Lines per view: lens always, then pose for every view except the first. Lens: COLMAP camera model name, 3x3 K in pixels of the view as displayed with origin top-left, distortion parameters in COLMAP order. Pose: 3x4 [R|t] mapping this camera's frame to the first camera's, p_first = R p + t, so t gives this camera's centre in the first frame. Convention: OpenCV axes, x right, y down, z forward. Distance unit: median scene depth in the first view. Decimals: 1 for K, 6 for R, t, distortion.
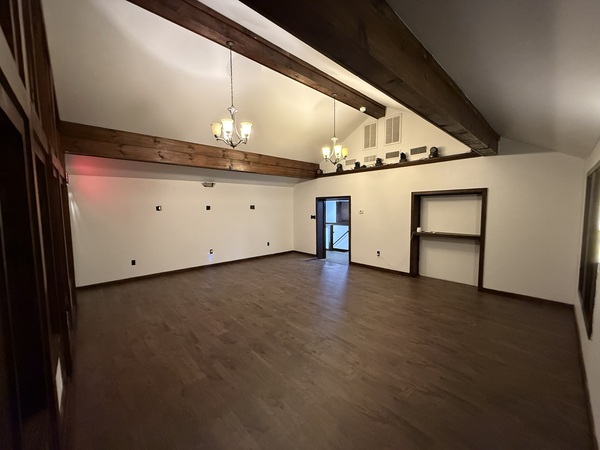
lens RADIAL K [[239.4, 0, 297.9], [0, 239.4, 226.1], [0, 0, 1]] dist [0.003478, 0.000277]
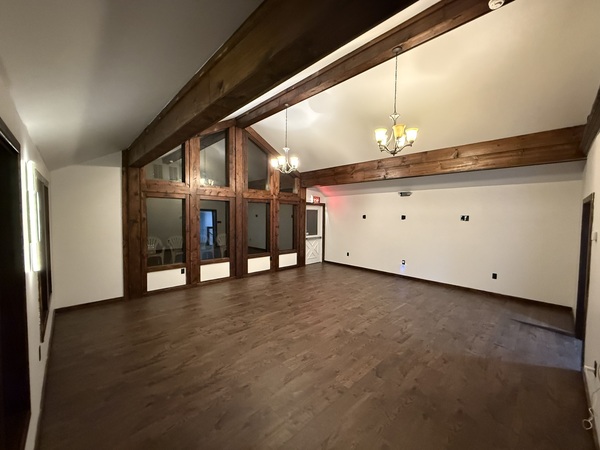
lens RADIAL K [[239.4, 0, 297.8], [0, 239.4, 226.8], [0, 0, 1]] dist [0.003478, 0.000277]
pose [[0.017205, 0.057316, -0.998208, 0.956235], [-0.090661, 0.994332, 0.055531, -0.084352], [0.995733, 0.089543, 0.022304, 0.863831]]
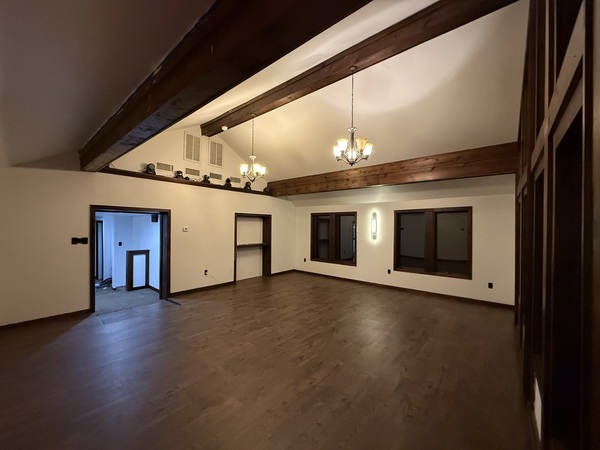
lens RADIAL K [[239.4, 0, 297.8], [0, 239.4, 227.0], [0, 0, 1]] dist [0.003478, 0.000277]
pose [[-0.125051, 0.001973, 0.992148, -1.004758], [0.067487, 0.997699, 0.006522, -0.074259], [-0.989852, 0.067773, -0.124896, 1.108395]]
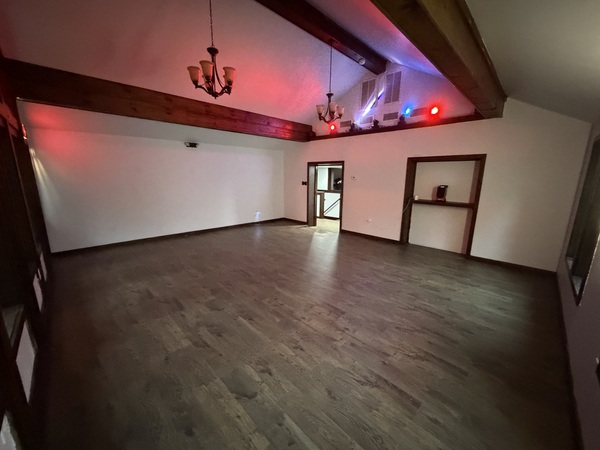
lens RADIAL K [[239.5, 0, 298.3], [0, 239.5, 225.9], [0, 0, 1]] dist [0.000951, 0.000247]
pose [[0.999011, 0.010305, 0.043243, 0.000214], [-0.015872, 0.991330, 0.130435, 0.013258], [-0.041524, -0.130993, 0.990513, 0.050042]]
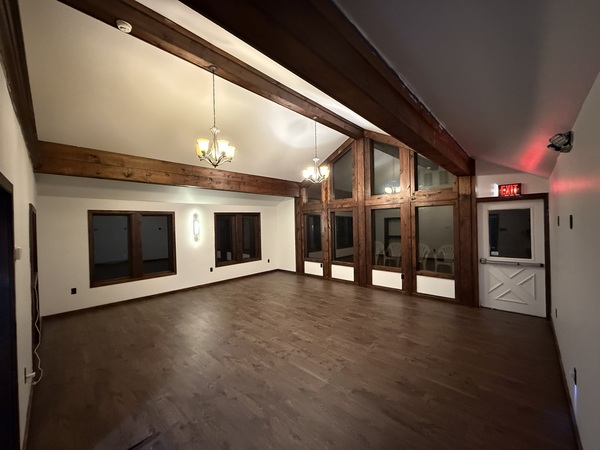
lens RADIAL K [[239.4, 0, 297.6], [0, 239.4, 225.3], [0, 0, 1]] dist [0.003478, 0.000277]
pose [[-0.997243, 0.029837, -0.067937, -0.034620], [0.024195, 0.996306, 0.082399, -0.163137], [0.070145, 0.080528, -0.994281, 2.002093]]
